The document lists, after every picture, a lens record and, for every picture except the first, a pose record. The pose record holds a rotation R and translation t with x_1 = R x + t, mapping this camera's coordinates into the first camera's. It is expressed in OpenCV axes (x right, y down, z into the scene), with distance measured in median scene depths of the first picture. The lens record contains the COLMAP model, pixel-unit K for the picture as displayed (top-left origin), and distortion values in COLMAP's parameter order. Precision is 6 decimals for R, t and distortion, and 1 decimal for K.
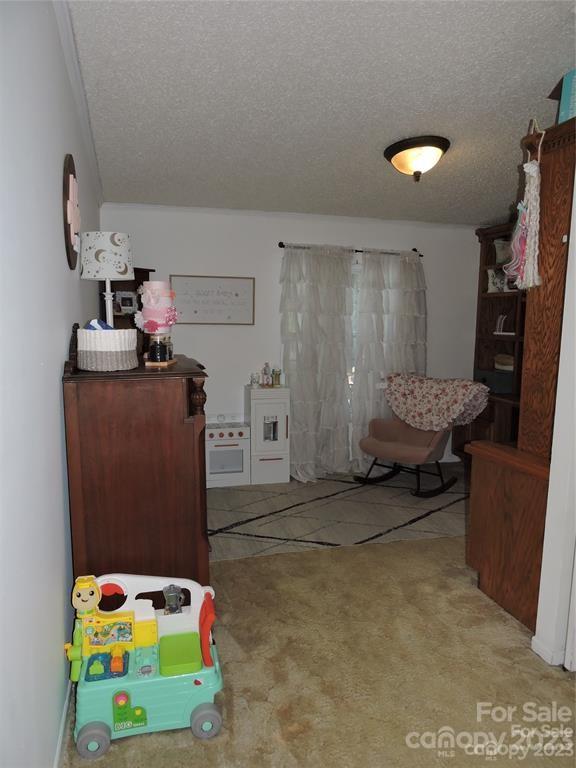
lens RADIAL K [[545.3, 0, 288.0], [0, 545.3, 384.9], [0, 0, 1]] dist [0.000079, -0.007637]
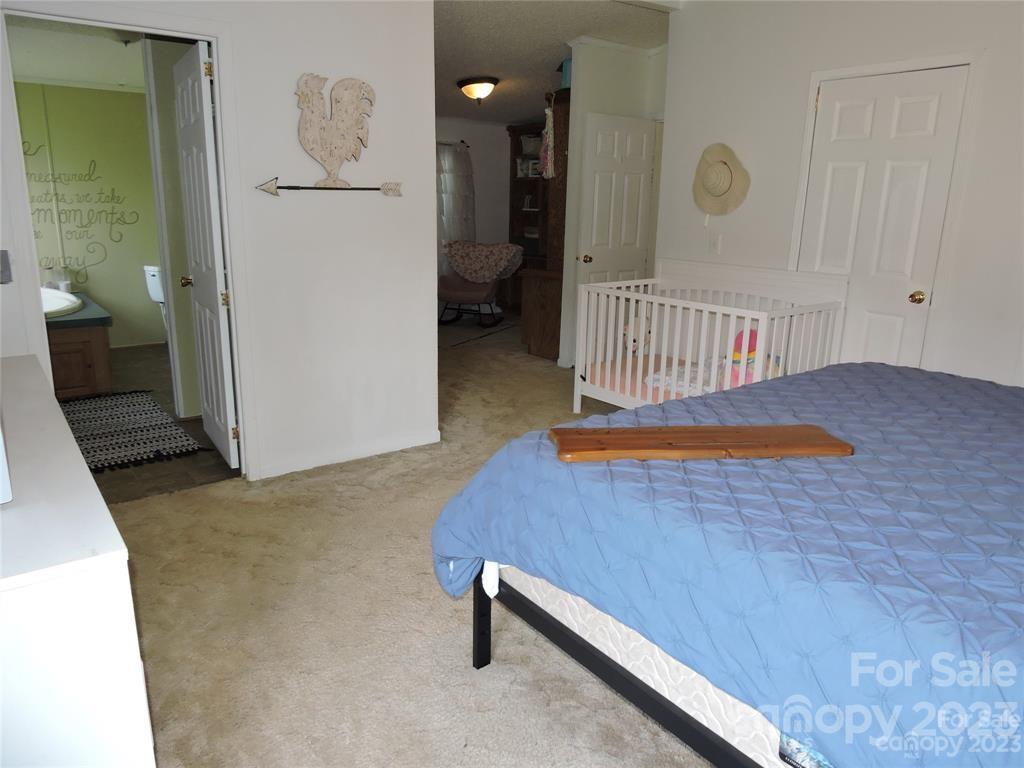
lens RADIAL K [[727.1, 0, 512.8], [0, 727.1, 384.1], [0, 0, 1]] dist [0.000079, -0.007637]
pose [[0.929985, -0.086044, 0.357385, -0.330243], [0.042108, 0.990755, 0.128959, 0.102692], [-0.365177, -0.104881, 0.925011, -0.702060]]
